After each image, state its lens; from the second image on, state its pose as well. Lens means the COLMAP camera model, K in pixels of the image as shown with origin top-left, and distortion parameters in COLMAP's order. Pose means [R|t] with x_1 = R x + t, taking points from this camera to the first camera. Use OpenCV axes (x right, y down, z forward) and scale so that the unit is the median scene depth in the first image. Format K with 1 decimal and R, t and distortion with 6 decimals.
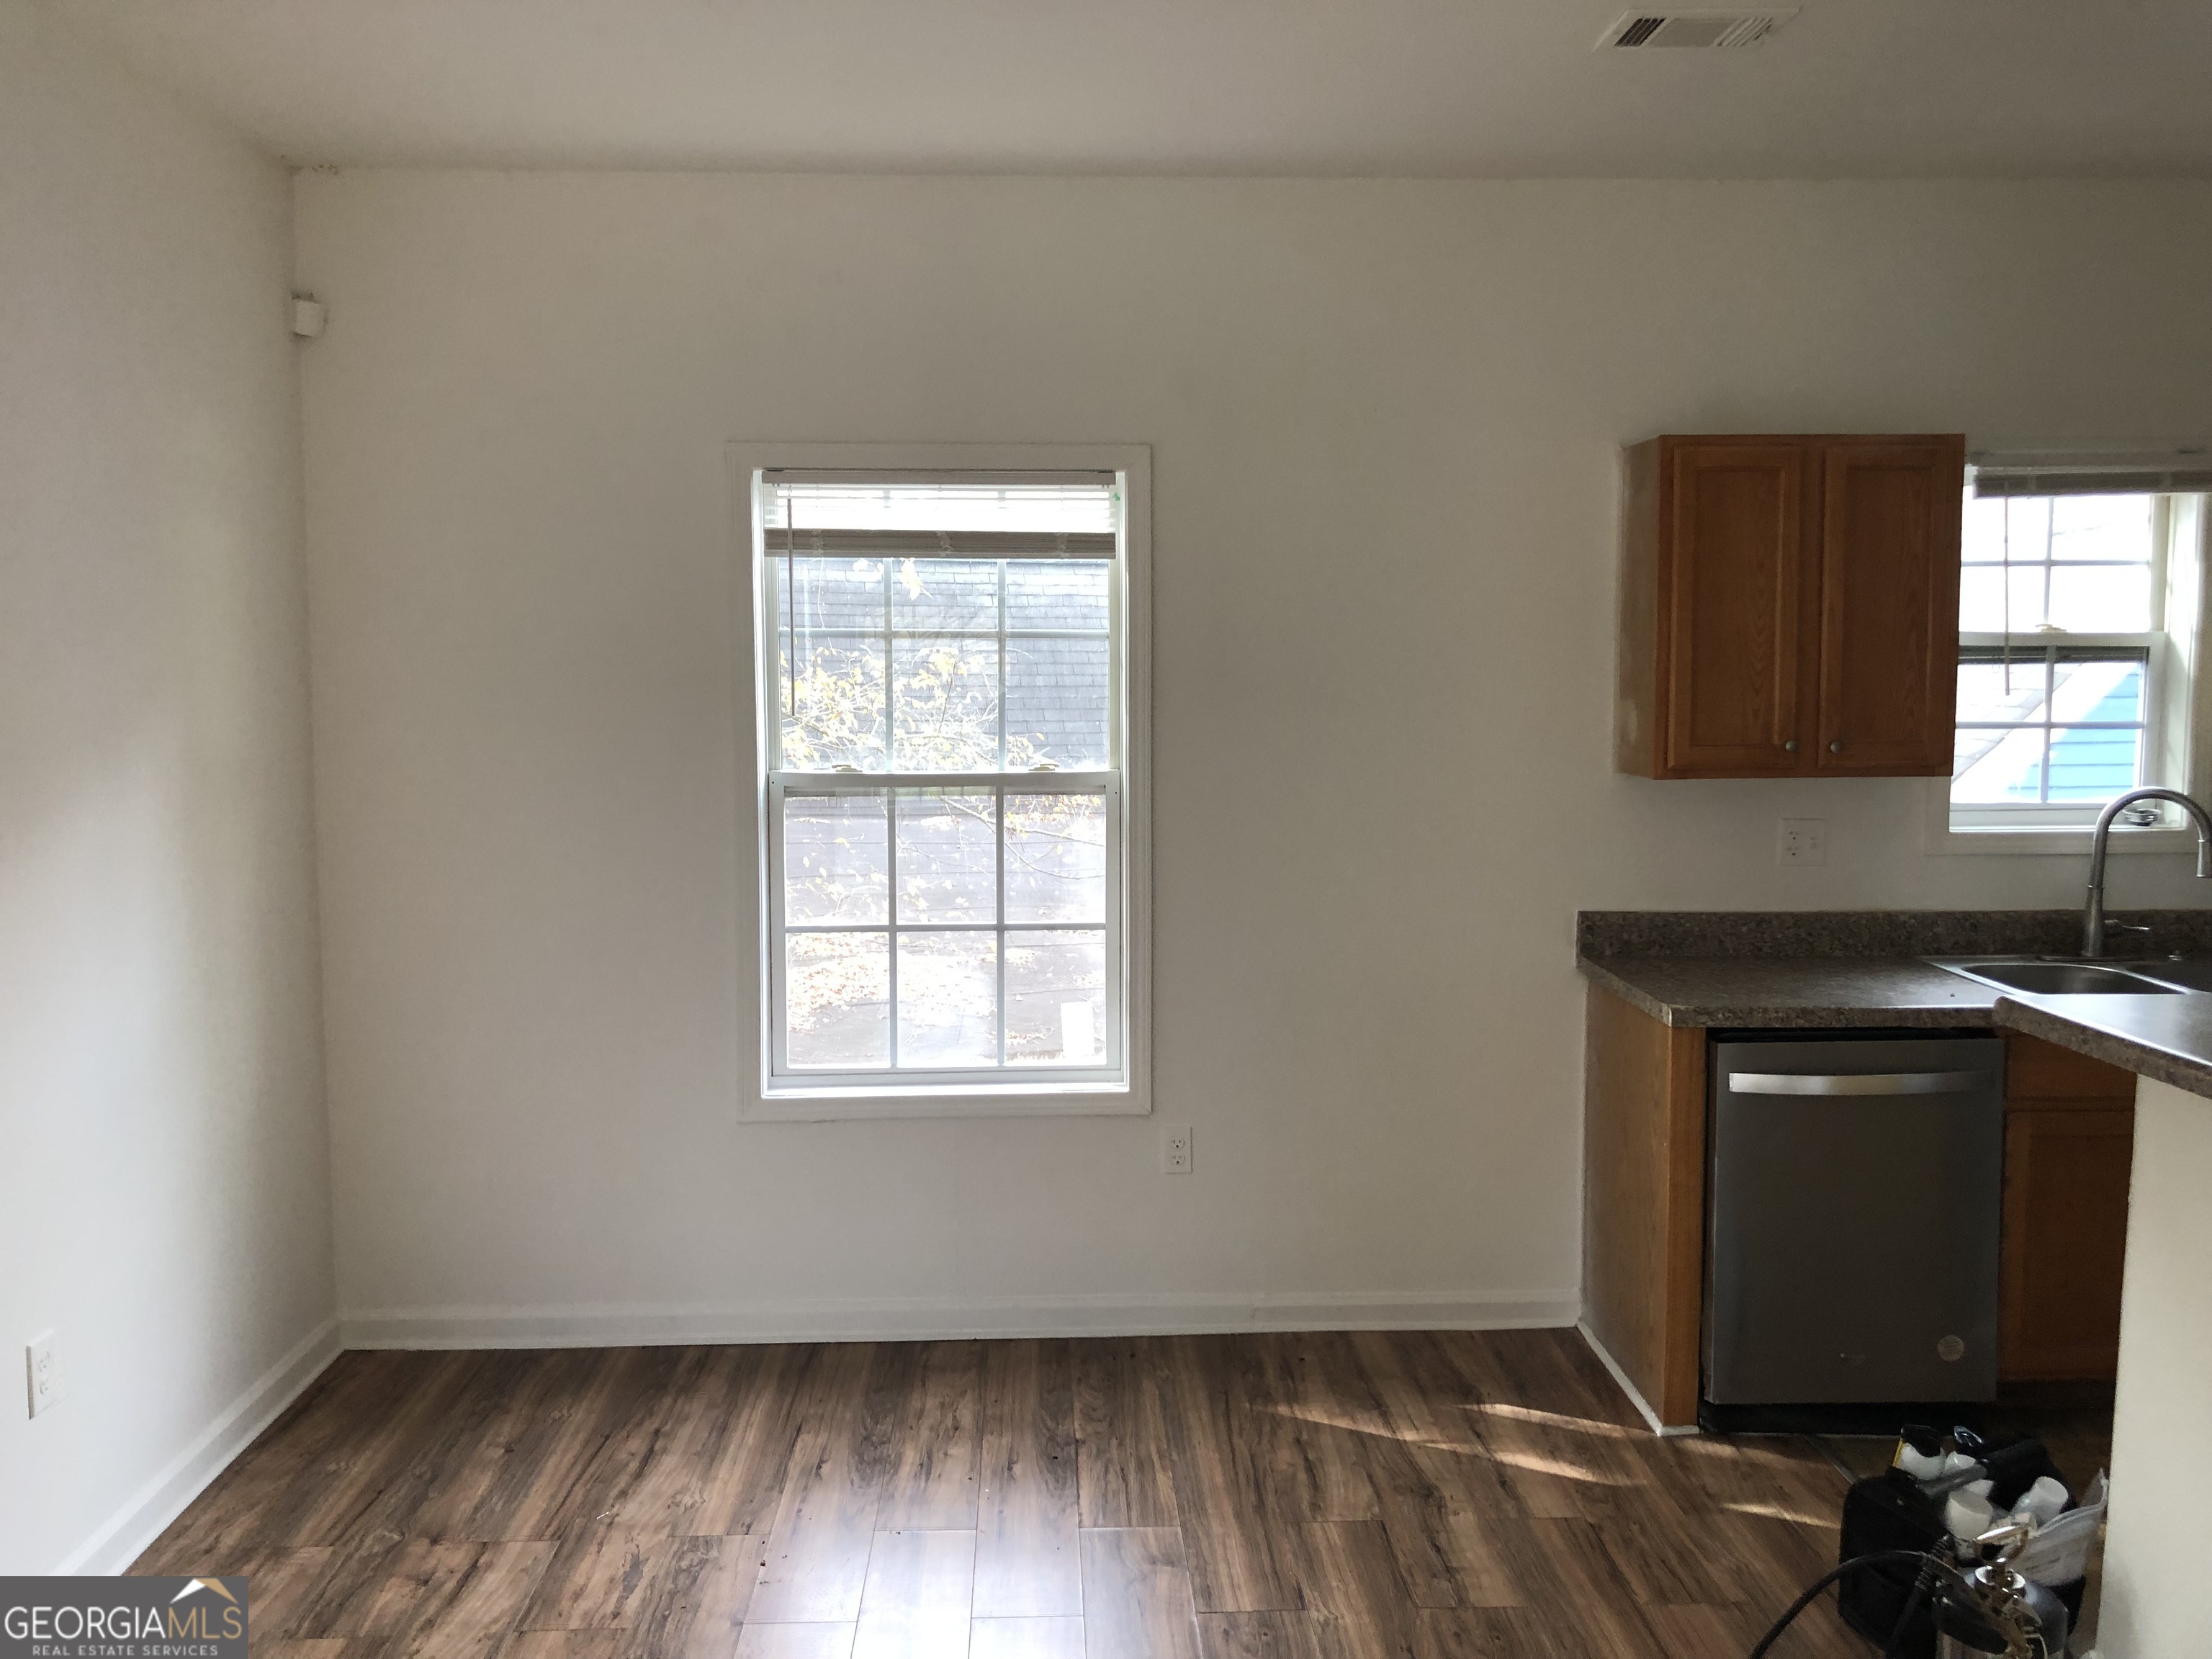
lens RADIAL K [[1815.6, 0, 1103.0], [0, 1815.6, 802.5], [0, 0, 1]] dist [0.010752, 0.005433]
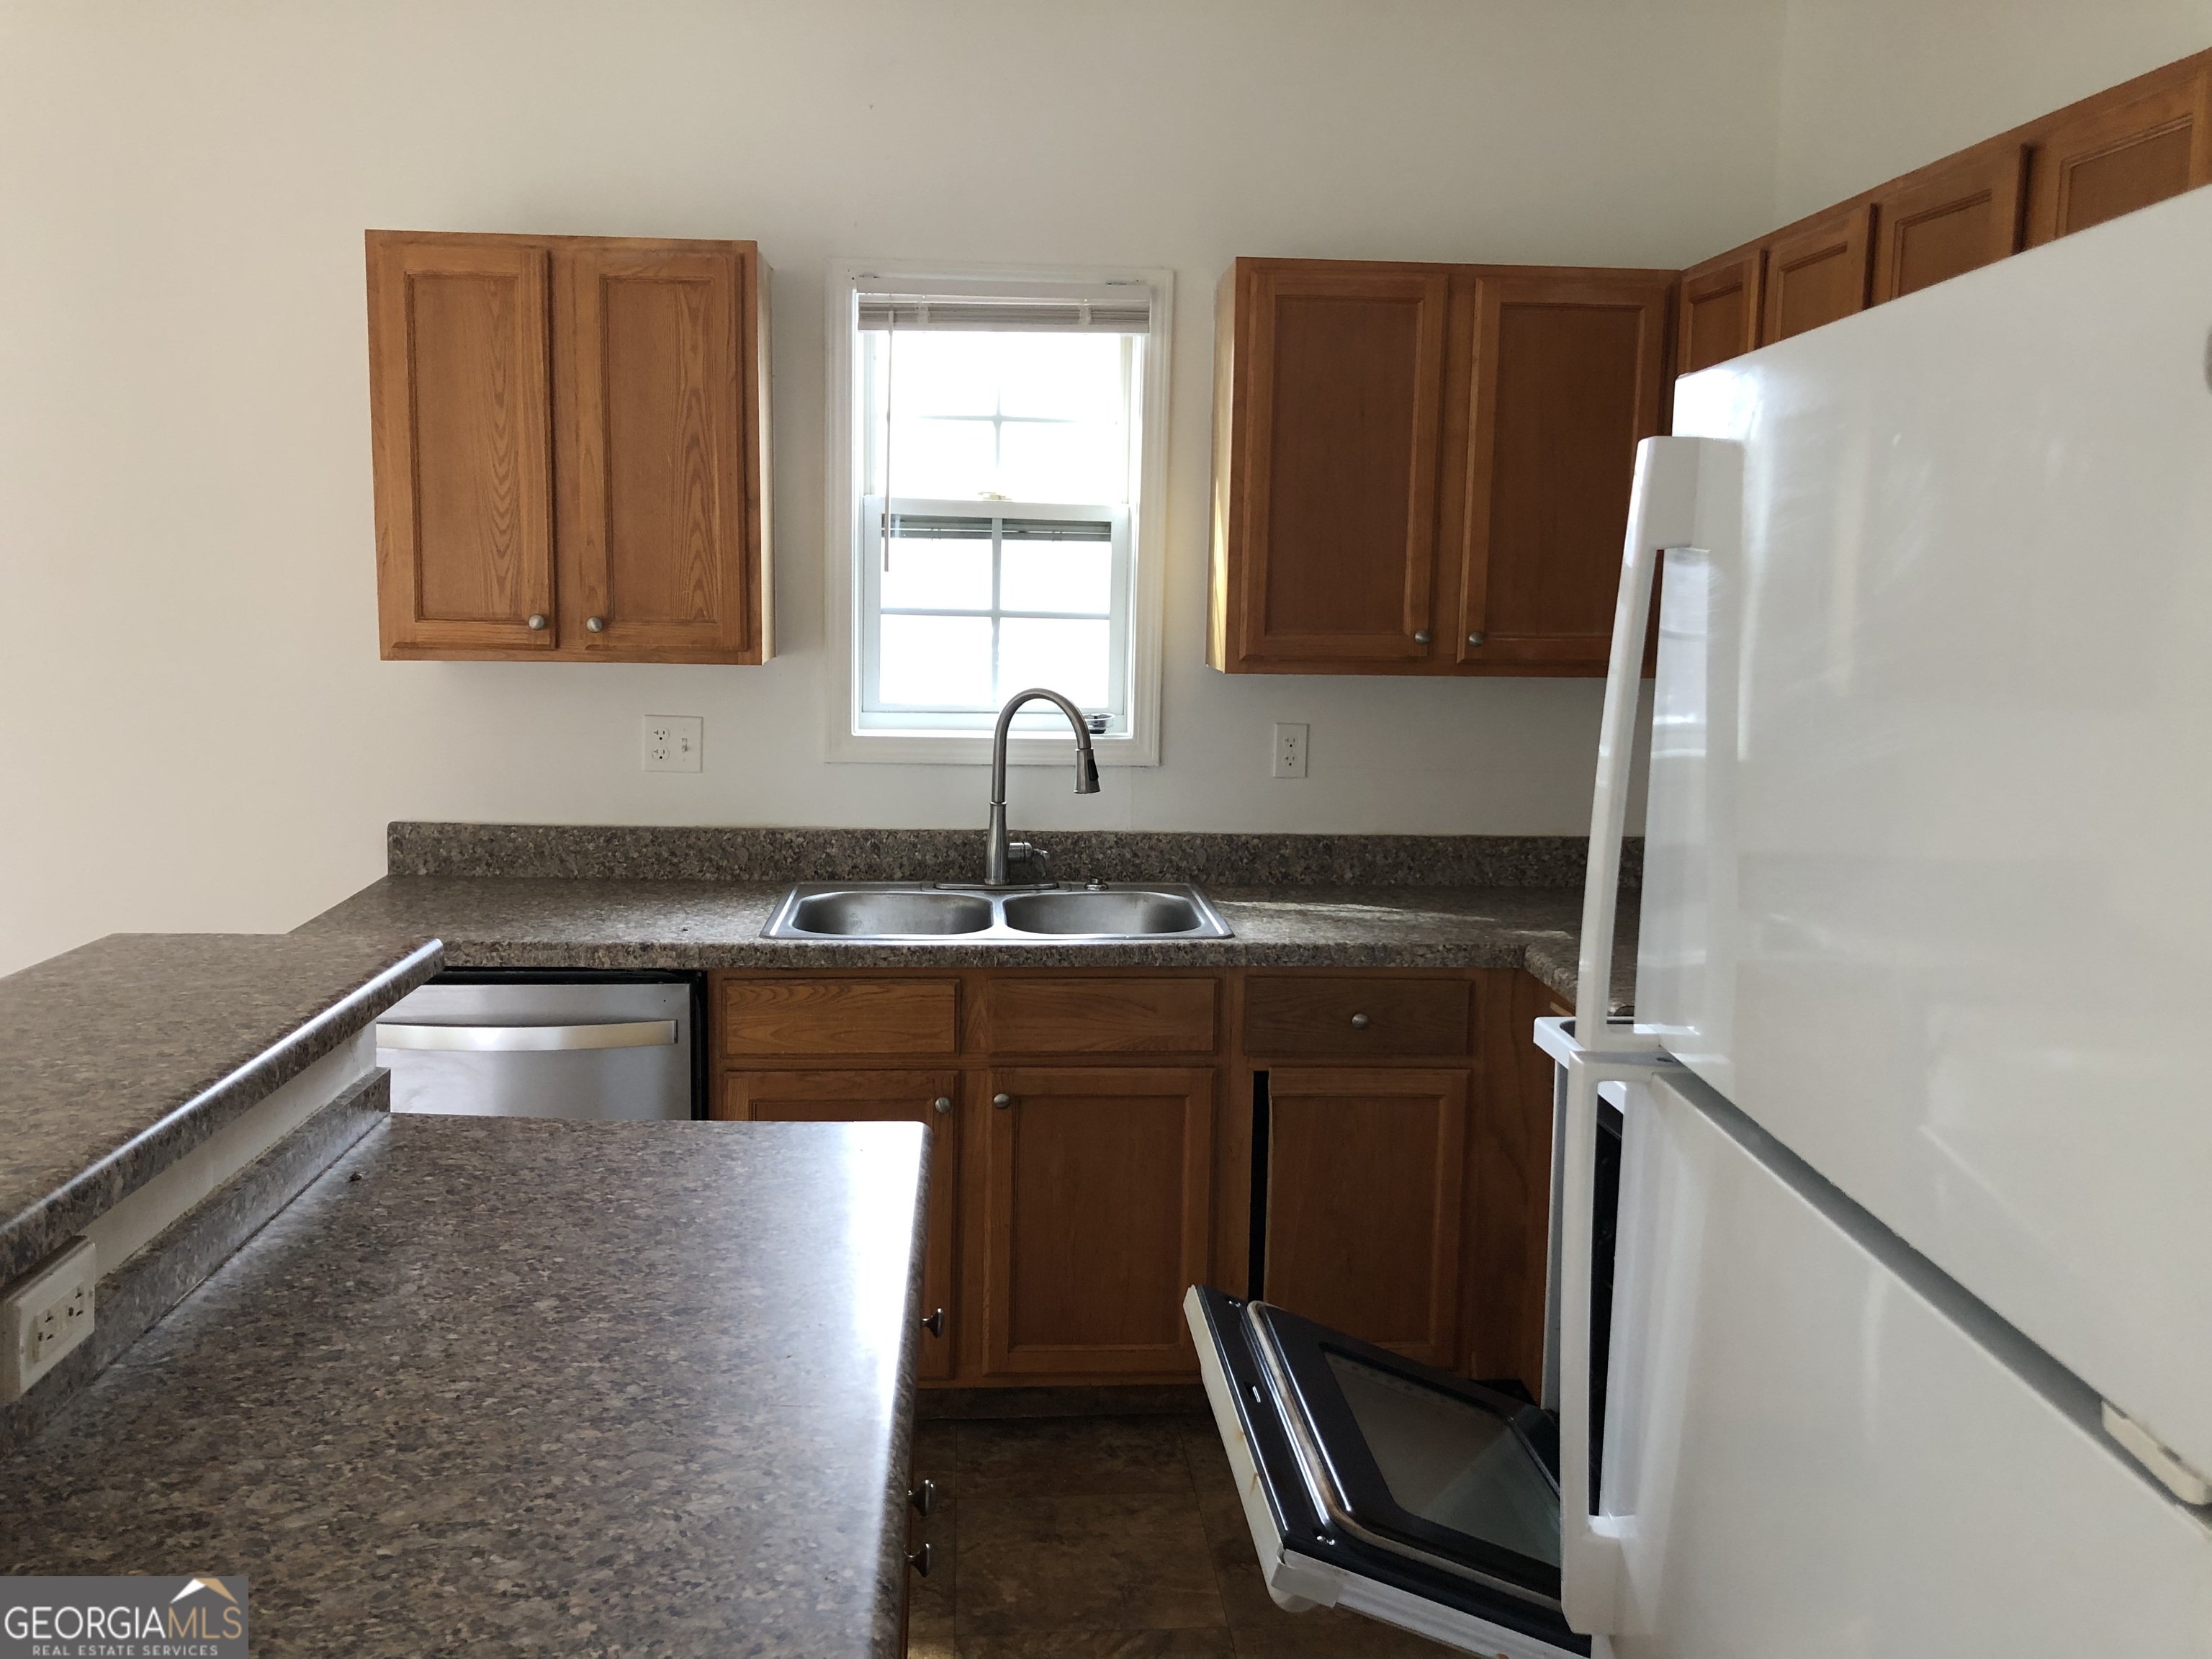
lens RADIAL K [[1774.3, 0, 1106.0], [0, 1774.3, 829.5], [0, 0, 1]] dist [0.120371, -0.482260]
pose [[0.998781, 0.017449, 0.046173, 0.592323], [-0.020238, 0.997955, 0.060634, 0.007806], [-0.045020, -0.061494, 0.997092, 0.182166]]
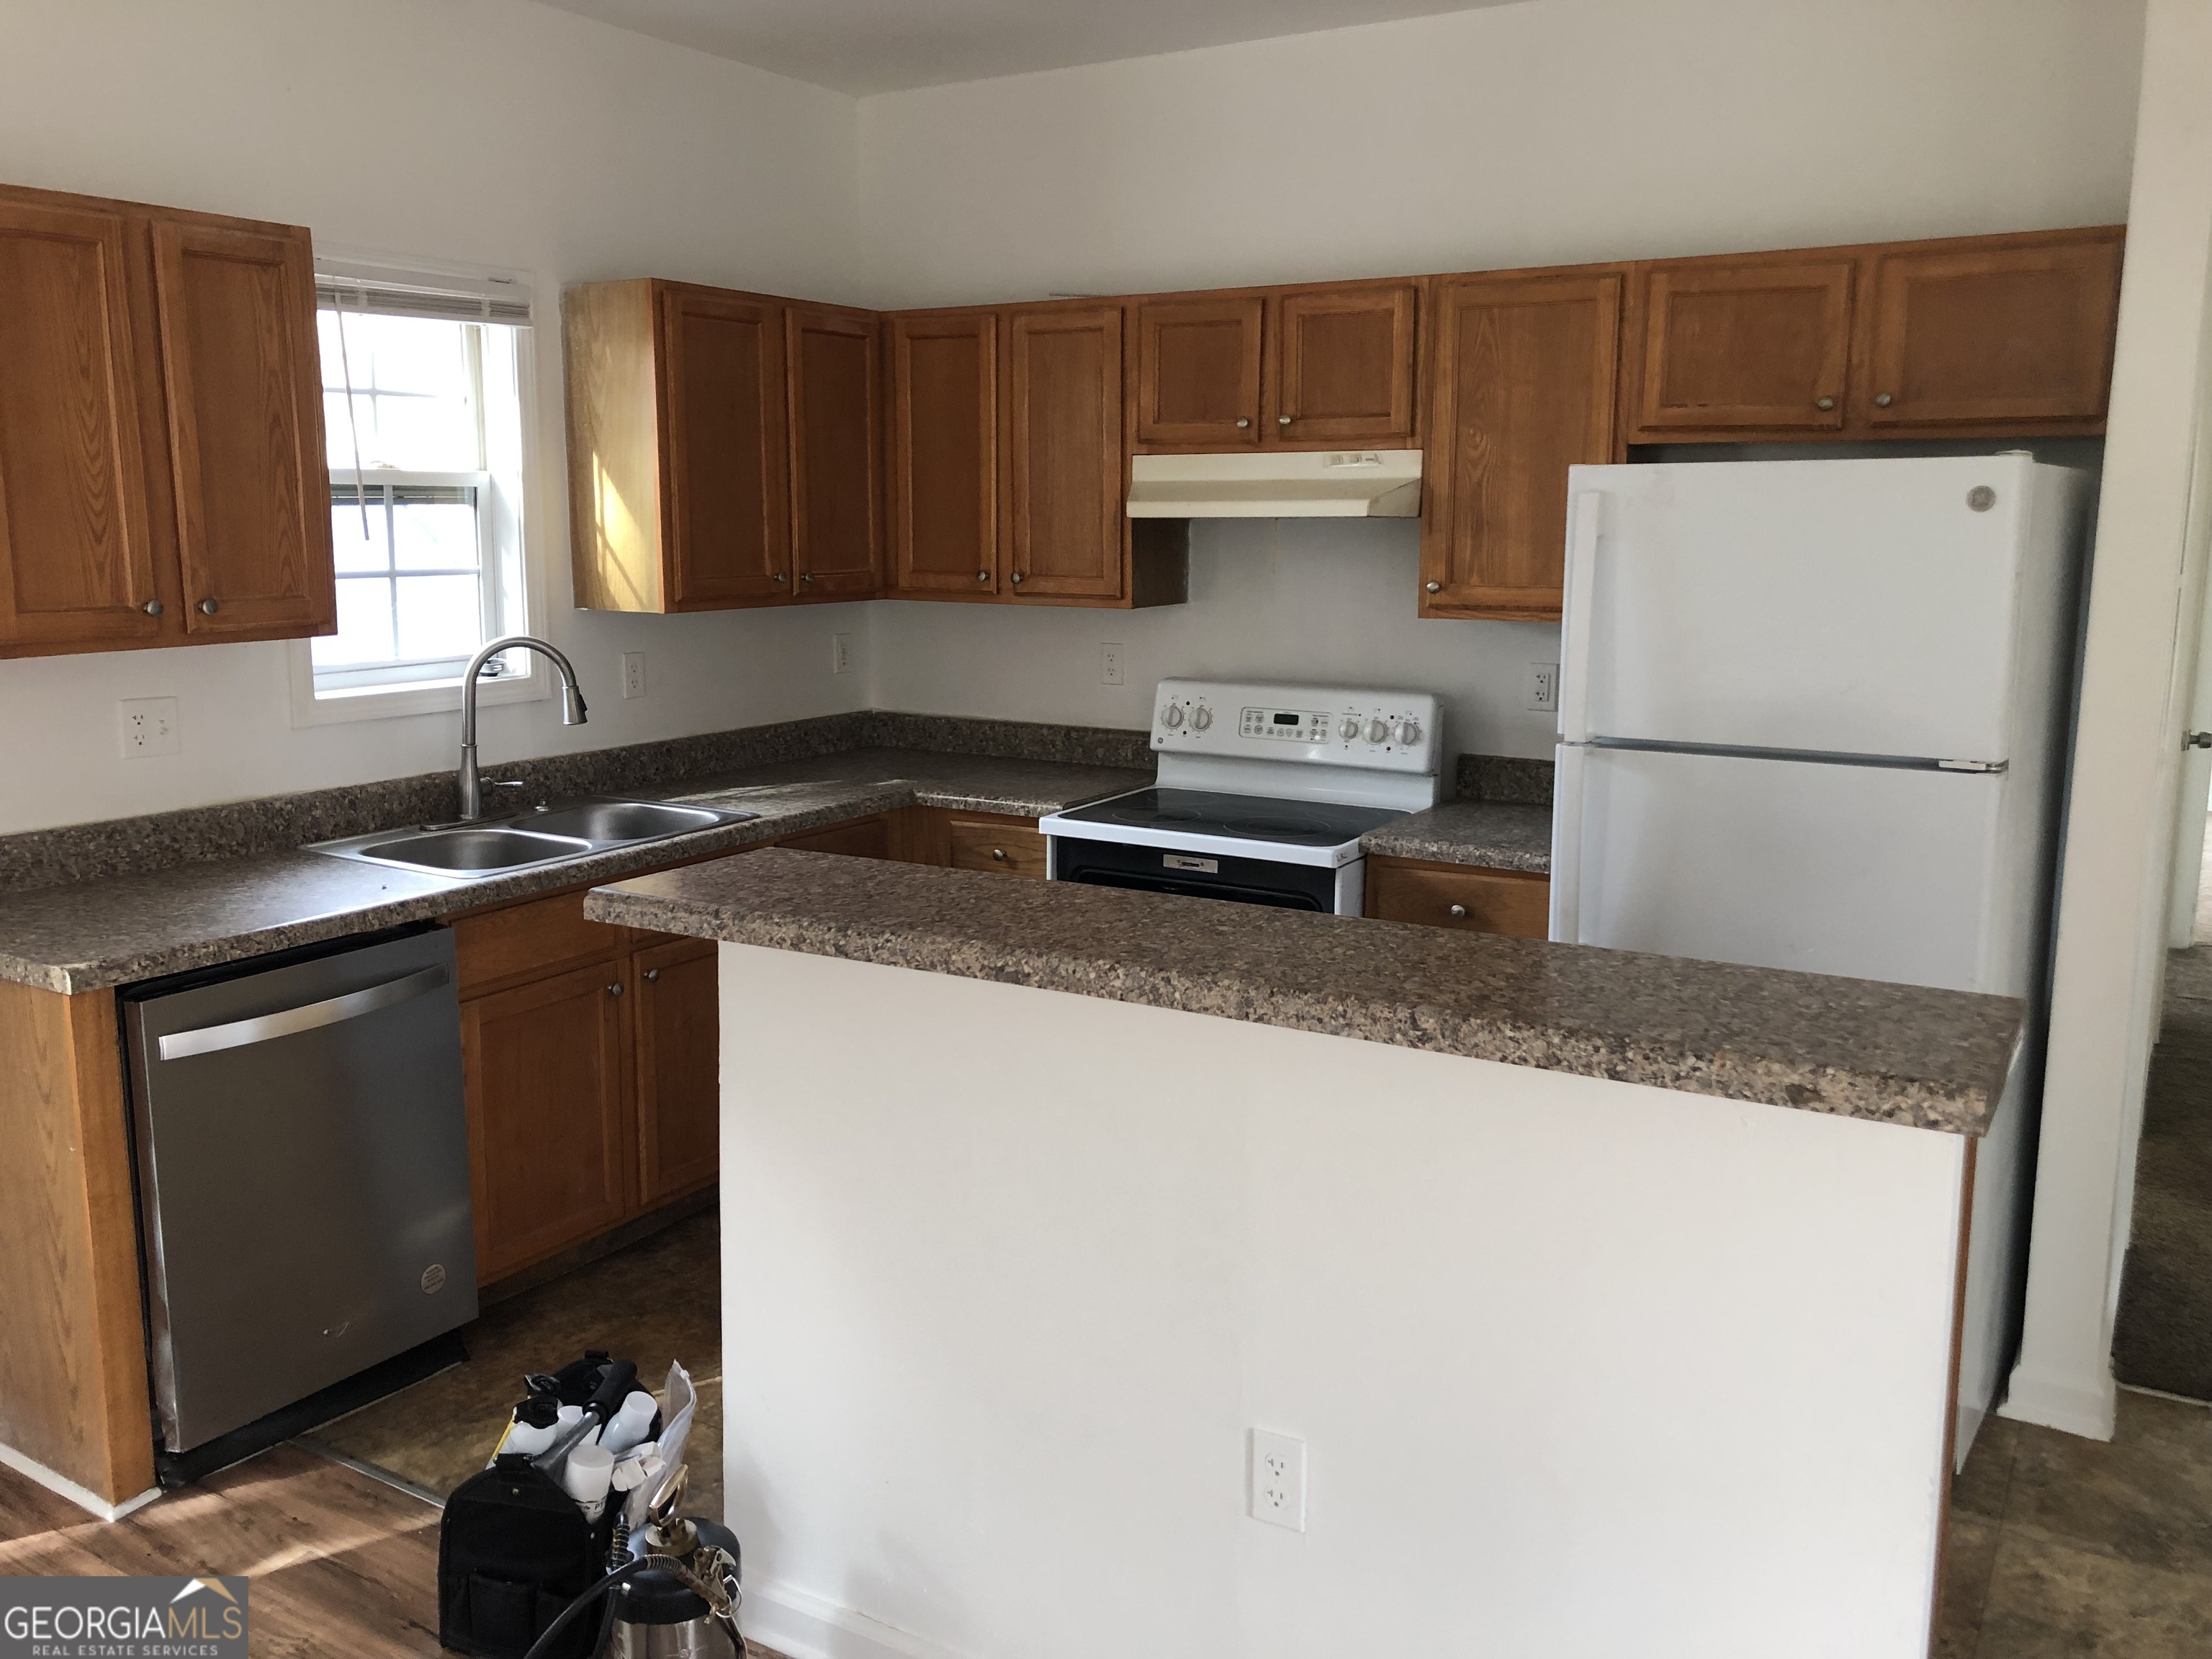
lens RADIAL K [[1815.6, 0, 1103.0], [0, 1815.6, 802.5], [0, 0, 1]] dist [0.010752, 0.005433]
pose [[0.554664, -0.130365, 0.821799, -0.050819], [0.062364, 0.991386, 0.115176, -0.012695], [-0.829734, -0.012633, 0.558016, 0.218654]]
